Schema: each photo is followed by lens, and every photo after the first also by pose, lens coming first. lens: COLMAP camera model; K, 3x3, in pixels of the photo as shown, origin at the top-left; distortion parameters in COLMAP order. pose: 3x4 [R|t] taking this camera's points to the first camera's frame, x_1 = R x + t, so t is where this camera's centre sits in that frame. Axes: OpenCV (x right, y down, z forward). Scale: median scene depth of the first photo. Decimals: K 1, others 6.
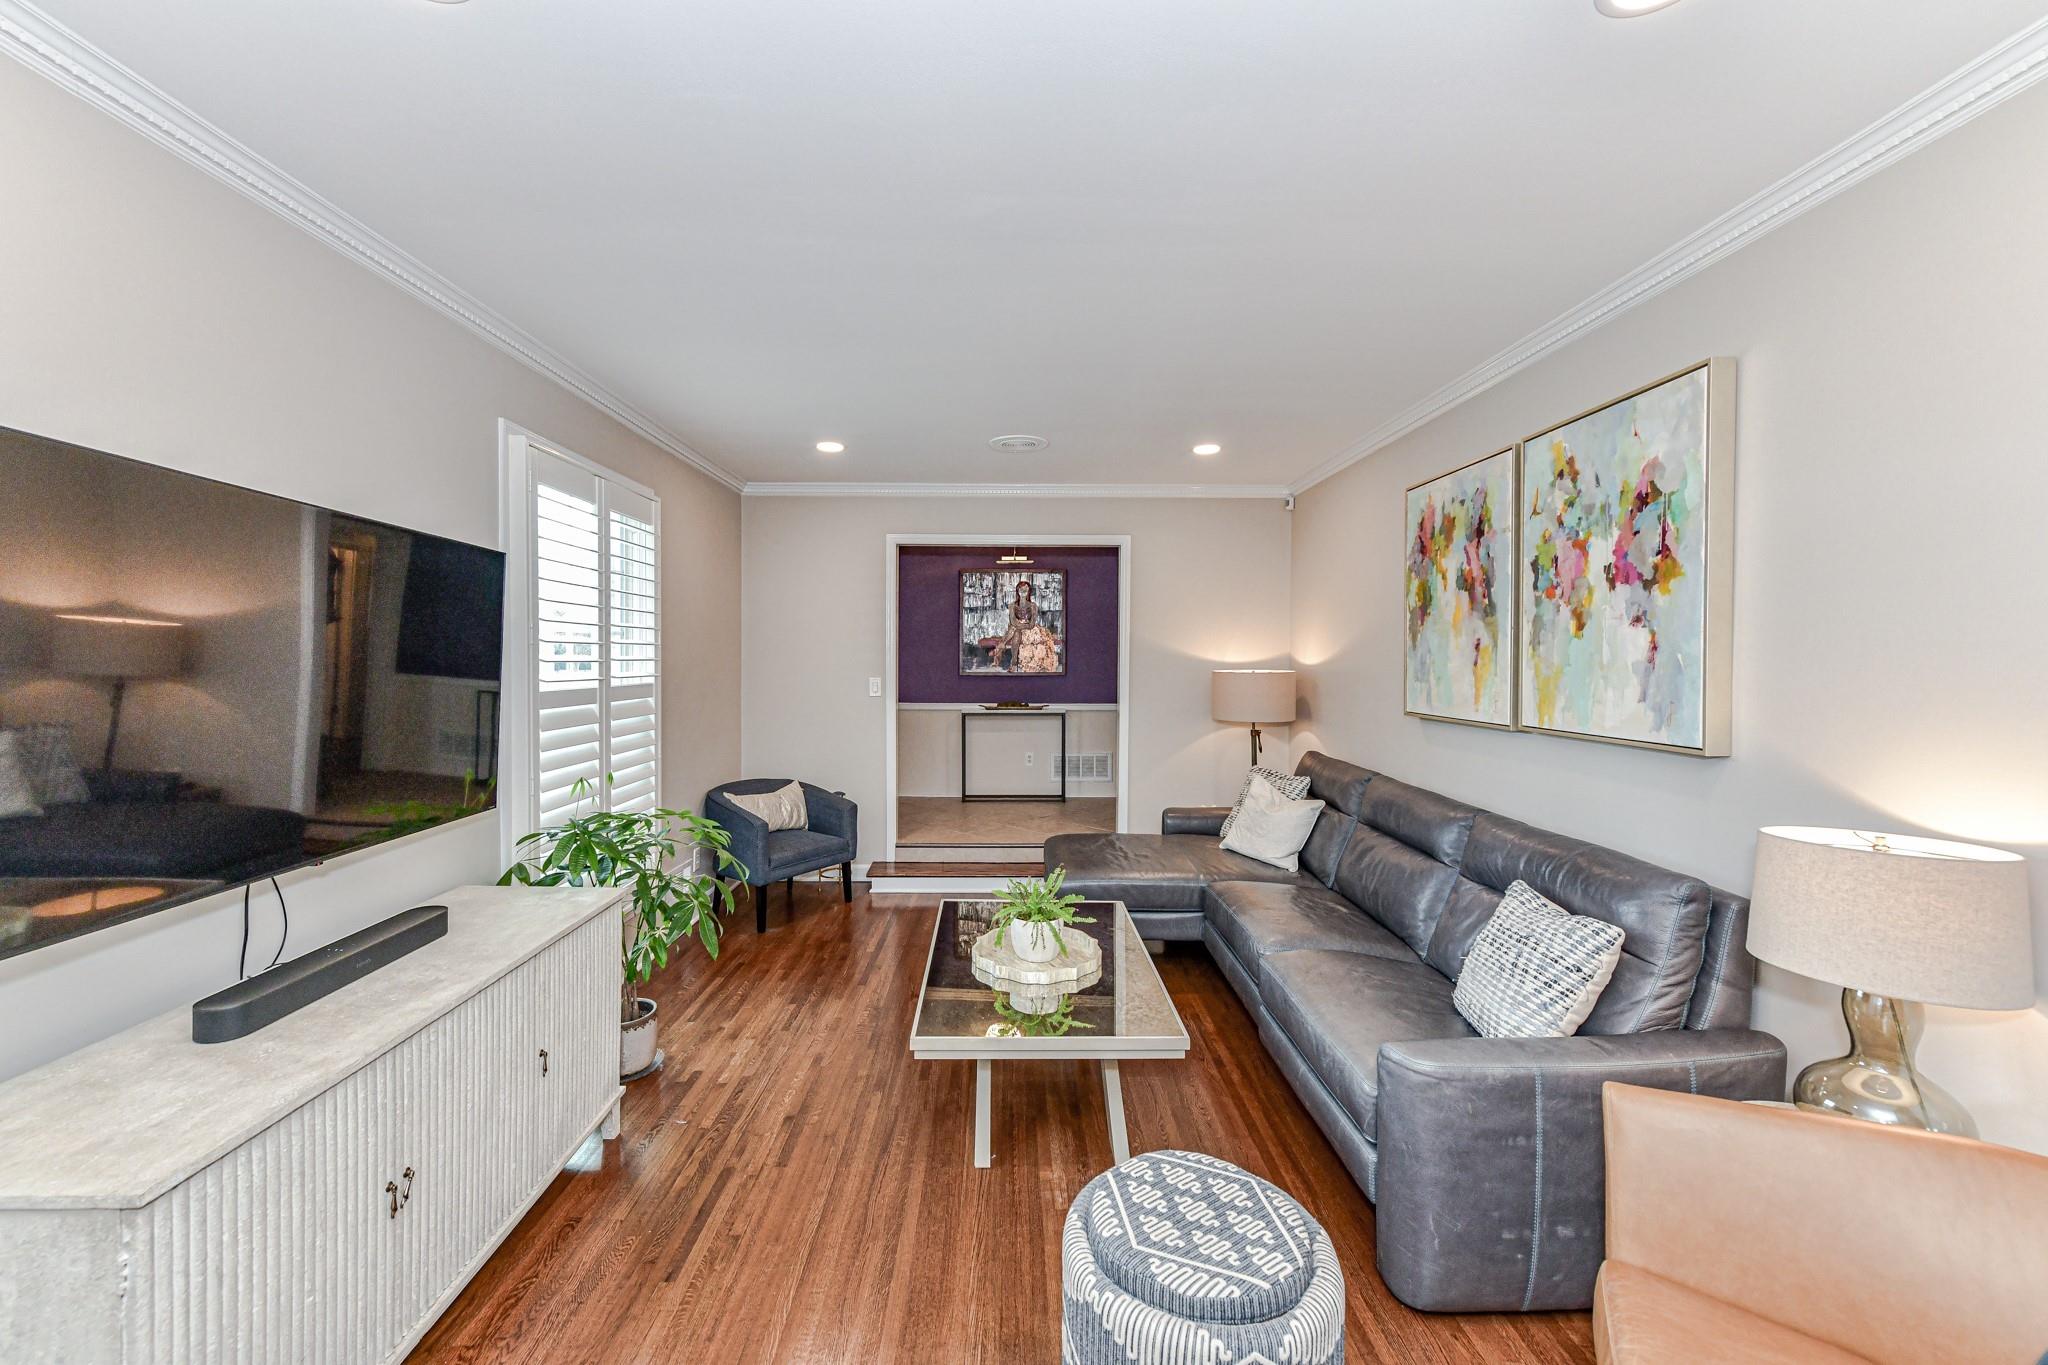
lens RADIAL K [[806.6, 0, 1022.0], [0, 806.6, 671.9], [0, 0, 1]] dist [0.004381, -0.001033]
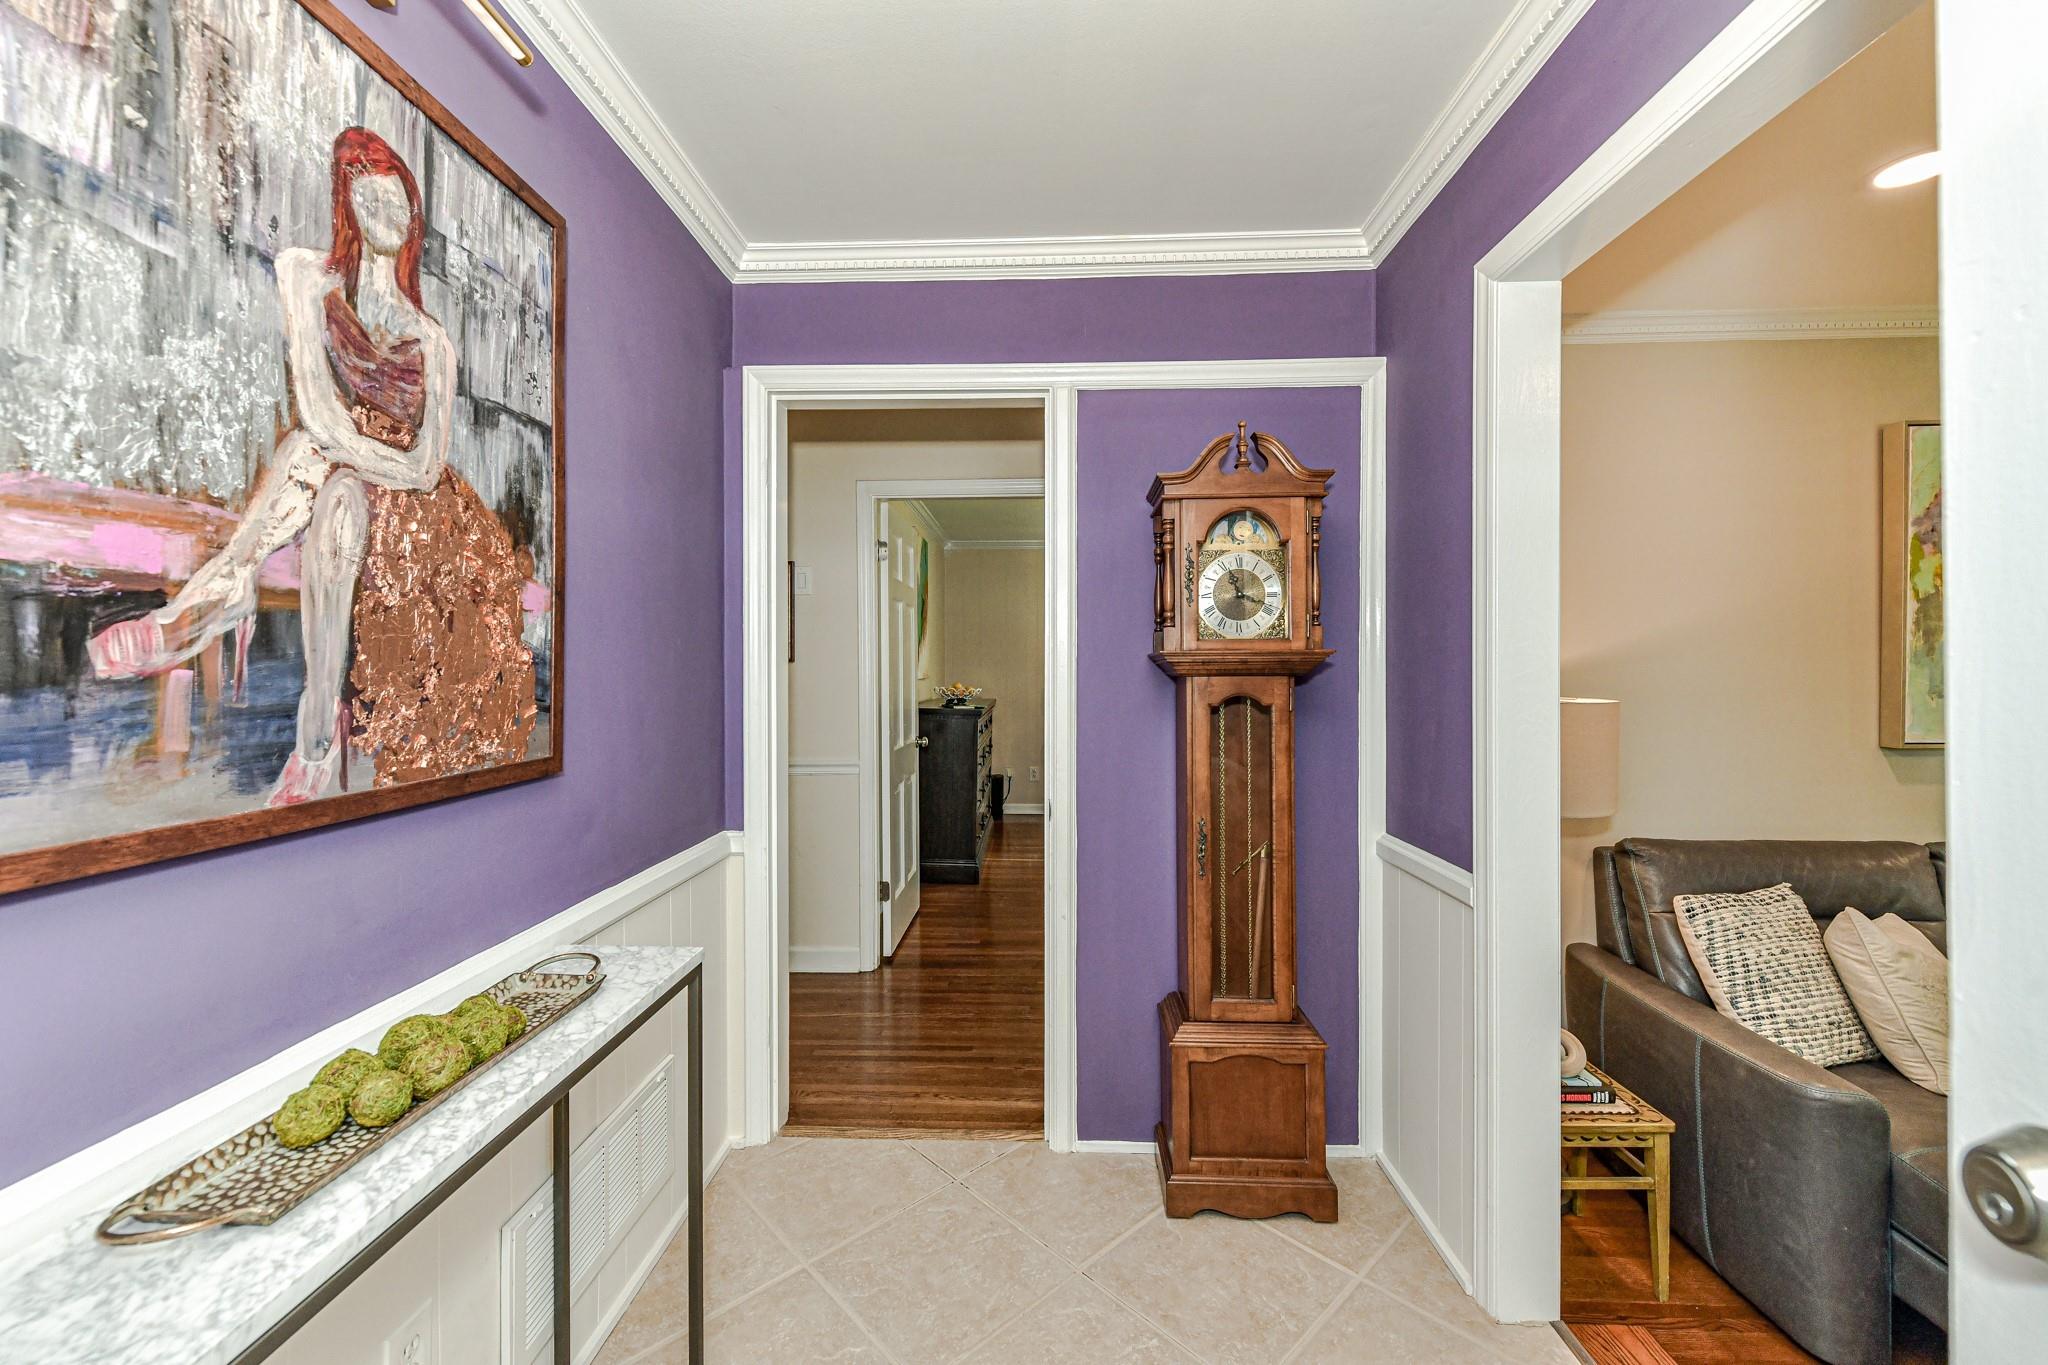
lens RADIAL K [[806.6, 0, 1025.5], [0, 806.6, 676.8], [0, 0, 1]] dist [0.004381, -0.001033]
pose [[0.050421, -0.008788, 0.998689, -0.346909], [0.025179, 0.999655, 0.007526, -0.042401], [-0.998411, 0.024767, 0.050625, 2.264069]]
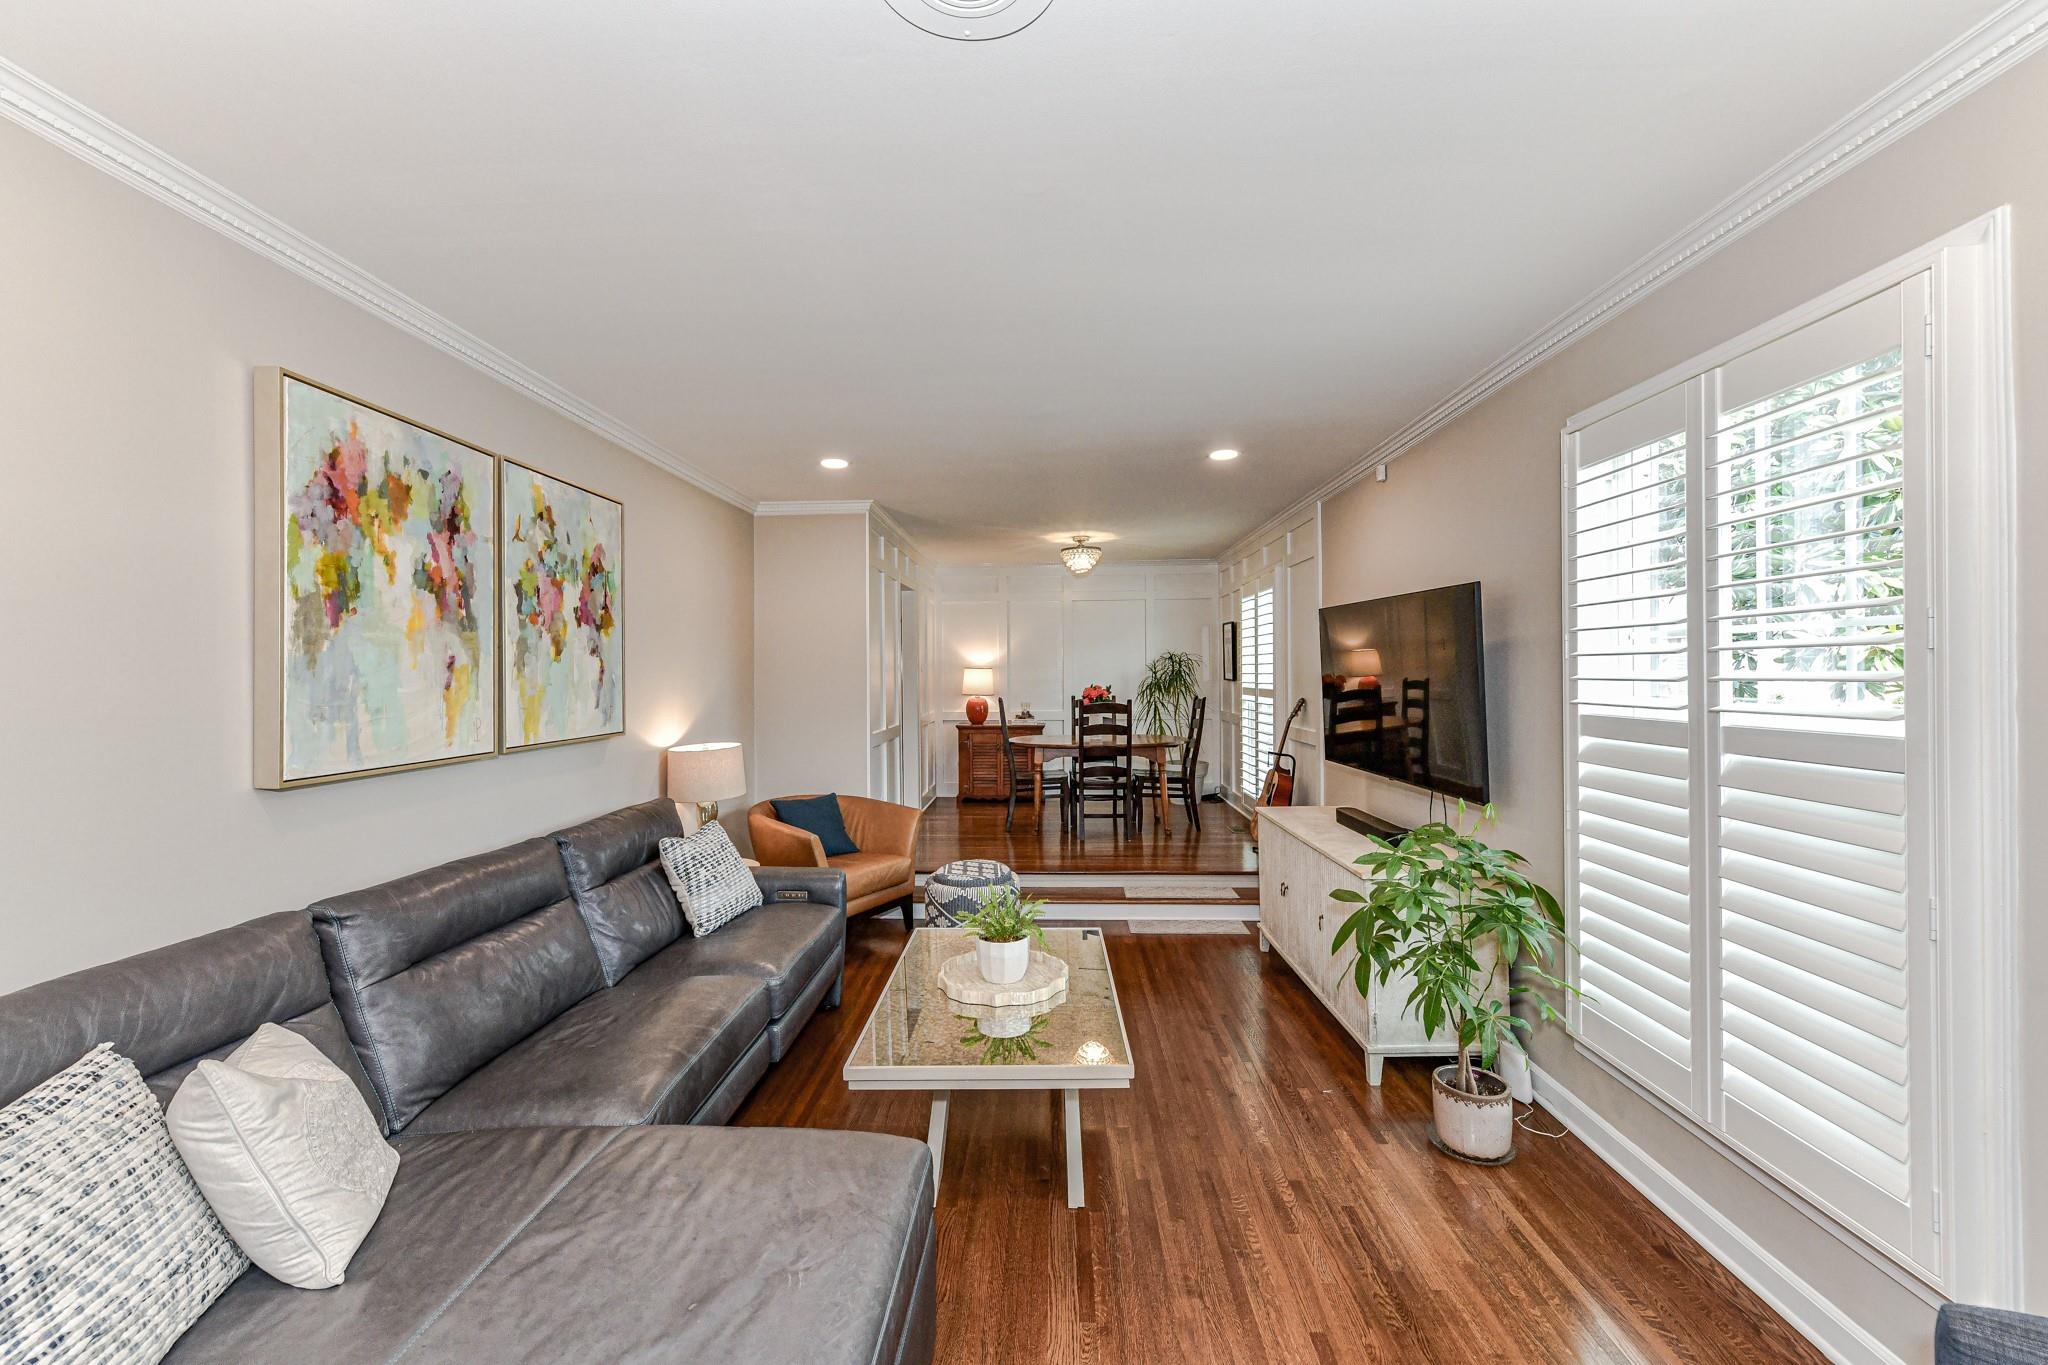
lens RADIAL K [[806.6, 0, 1020.4], [0, 806.6, 675.9], [0, 0, 1]] dist [0.004381, -0.001033]
pose [[-0.998356, 0.003179, 0.057234, -0.061677], [0.004434, 0.999752, 0.021818, -0.040364], [-0.057151, 0.022035, -0.998122, 1.980872]]
